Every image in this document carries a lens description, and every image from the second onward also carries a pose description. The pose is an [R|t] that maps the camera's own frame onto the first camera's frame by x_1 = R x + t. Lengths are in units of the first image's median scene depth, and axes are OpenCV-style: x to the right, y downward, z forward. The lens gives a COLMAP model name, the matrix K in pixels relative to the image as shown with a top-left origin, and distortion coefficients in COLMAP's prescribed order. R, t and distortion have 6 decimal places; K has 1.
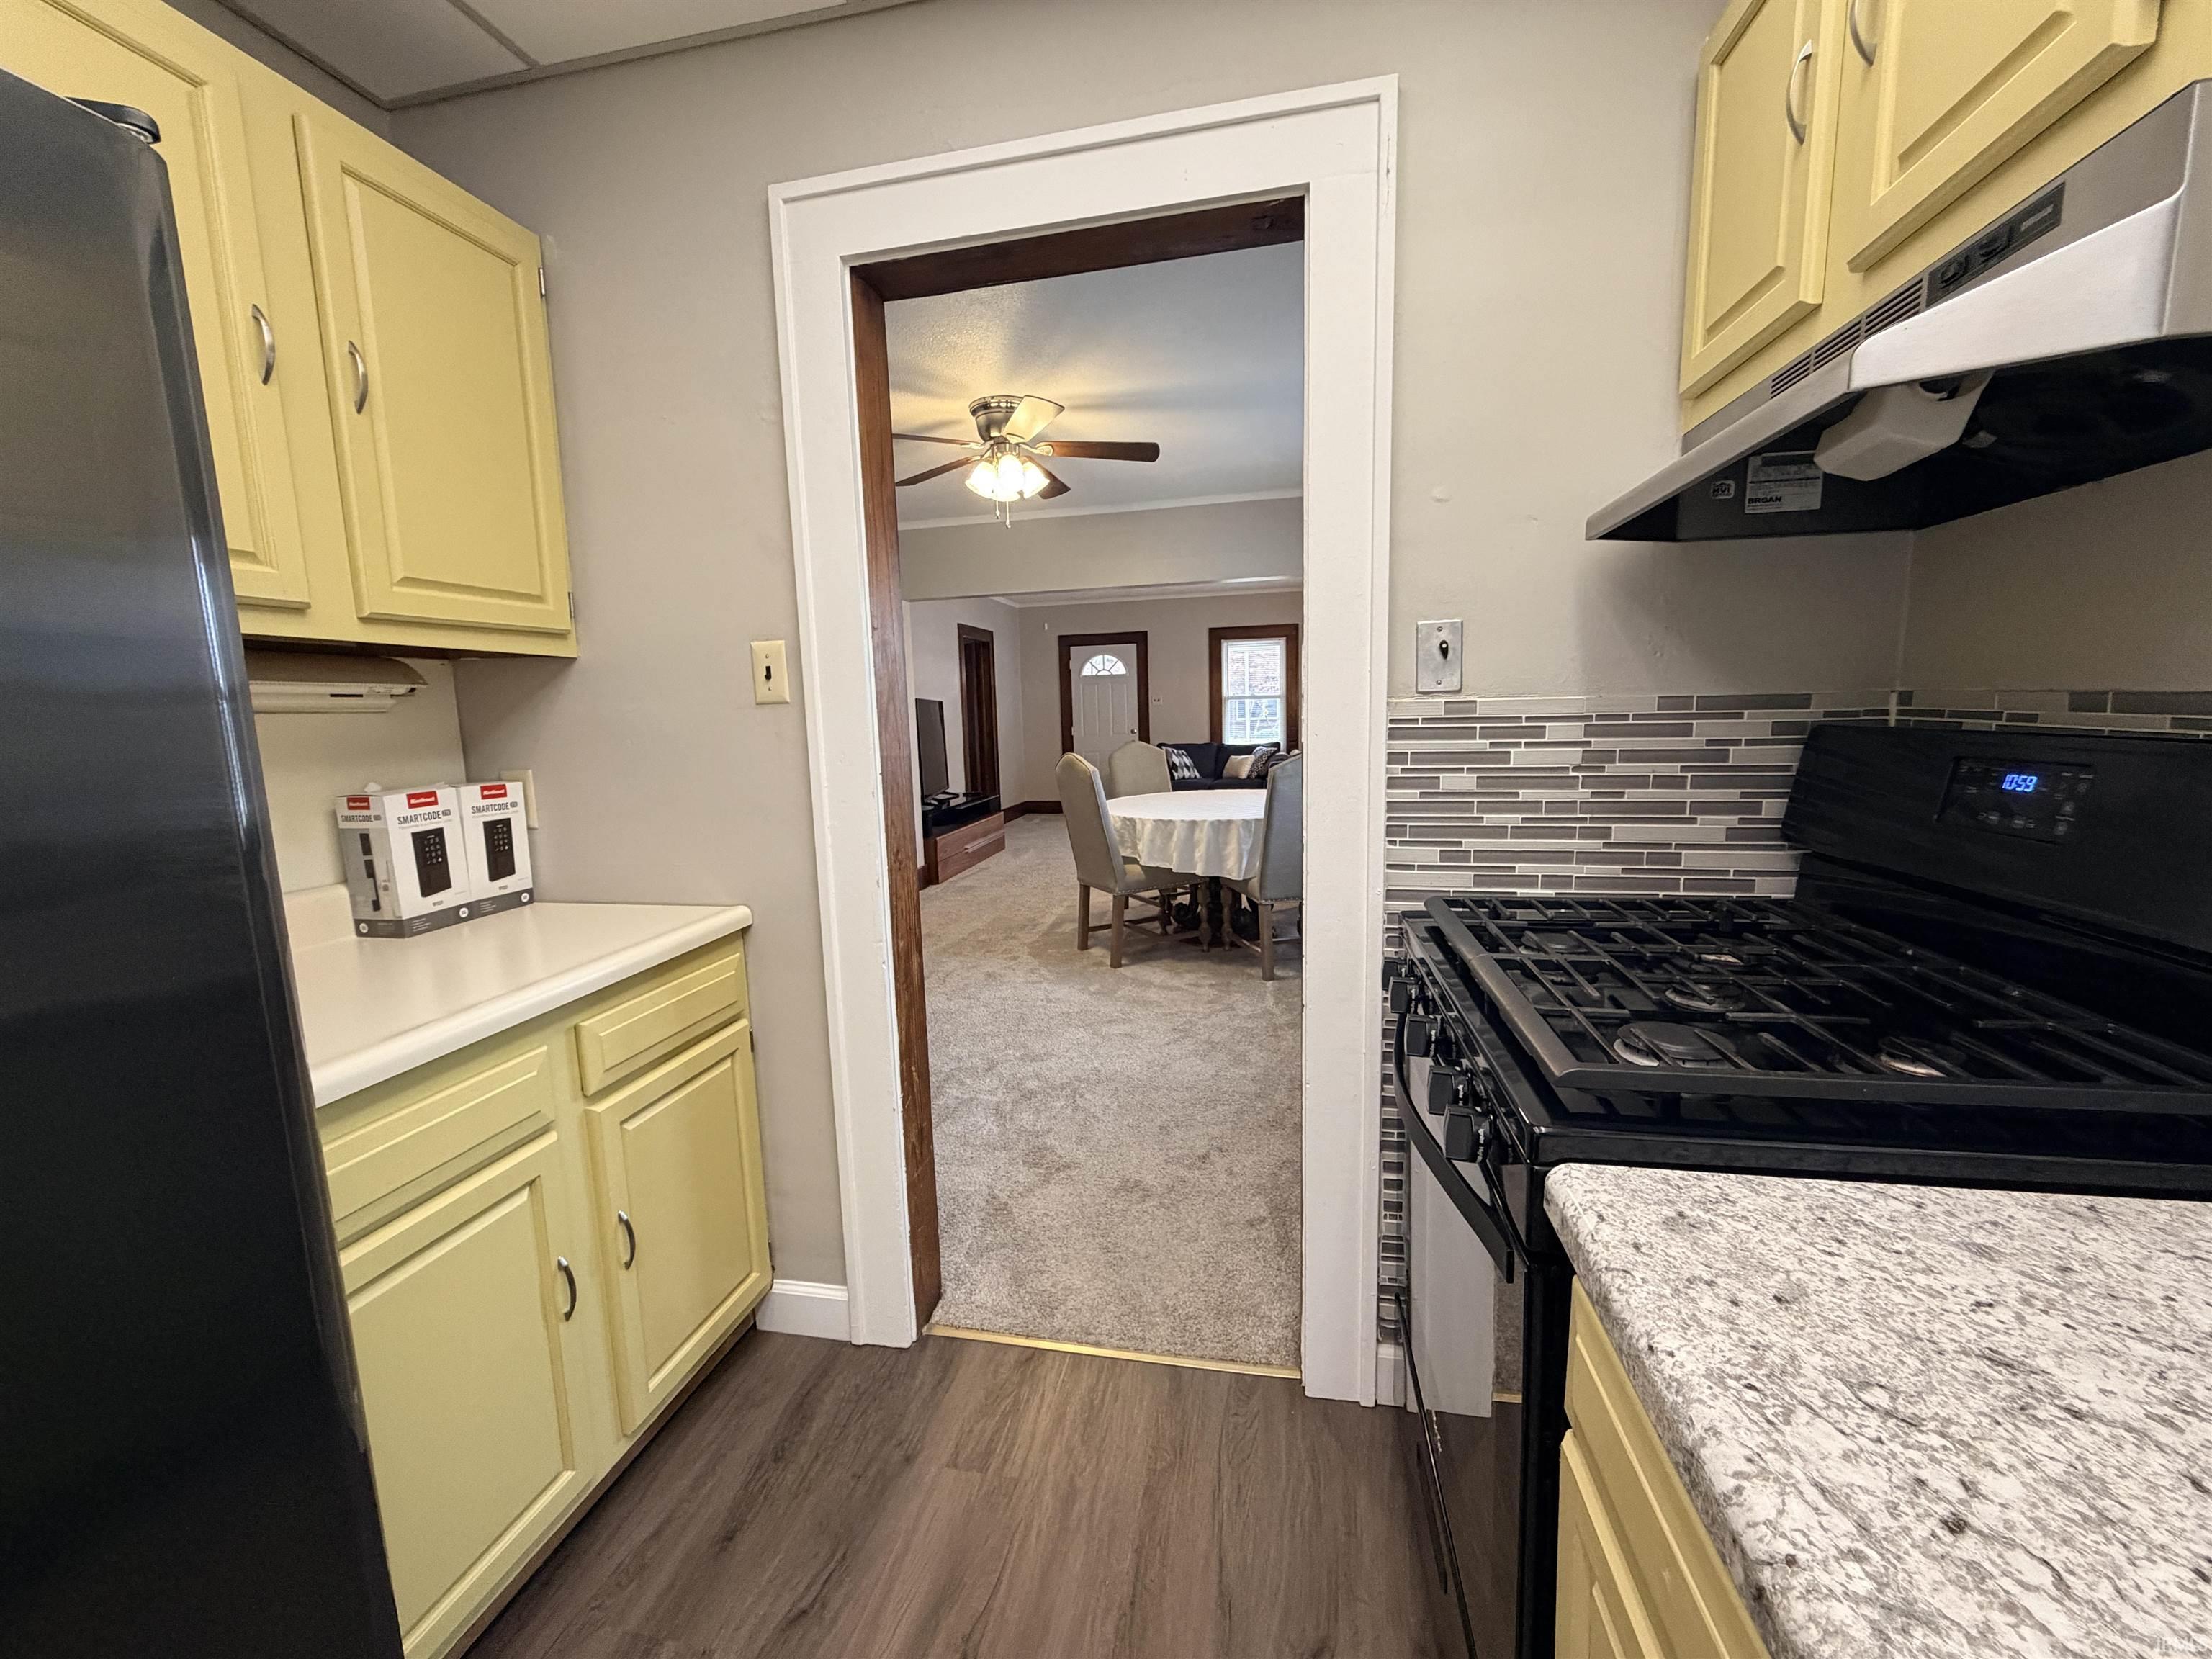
lens RADIAL K [[881.2, 0, 1100.2], [0, 881.2, 829.5], [0, 0, 1]] dist [-0.000091, -0.000001]
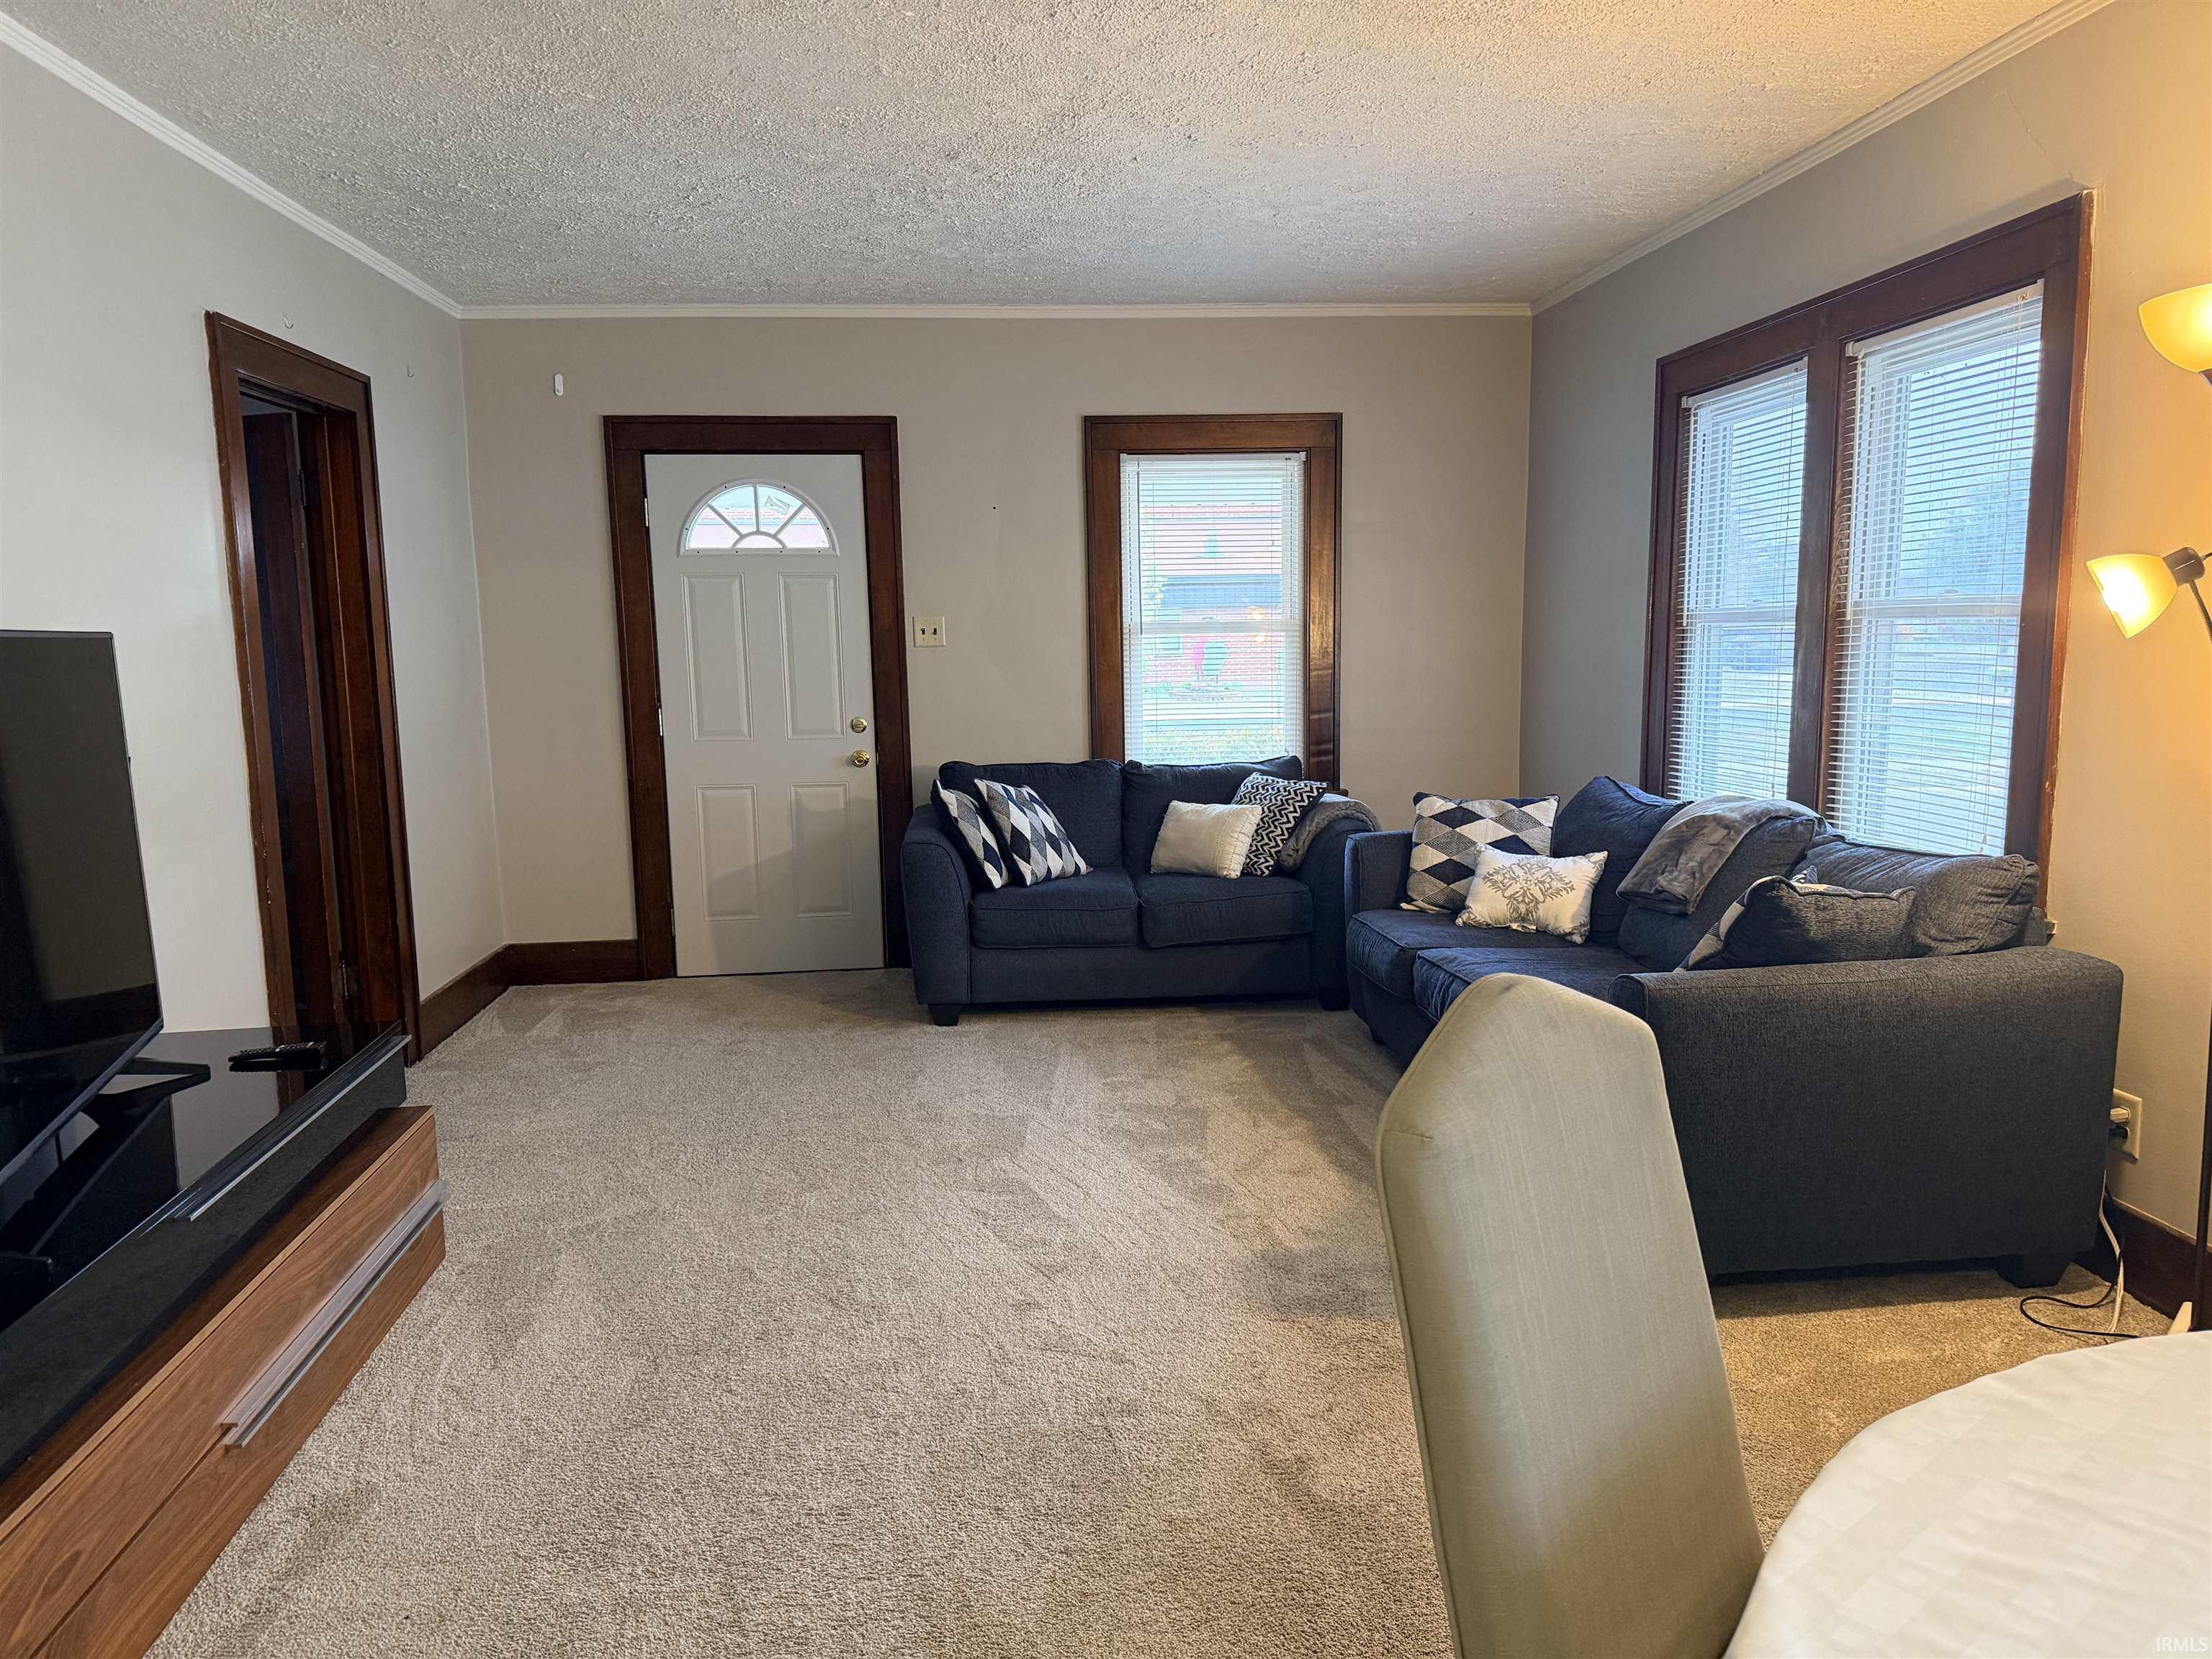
lens RADIAL K [[1518.8, 0, 1111.0], [0, 1518.8, 835.0], [0, 0, 1]] dist [0.008369, 0.000447]
pose [[0.948003, -0.032793, 0.316567, -0.053150], [0.034822, 0.999393, -0.000755, -0.068848], [-0.316351, 0.011739, 0.948570, 0.448230]]
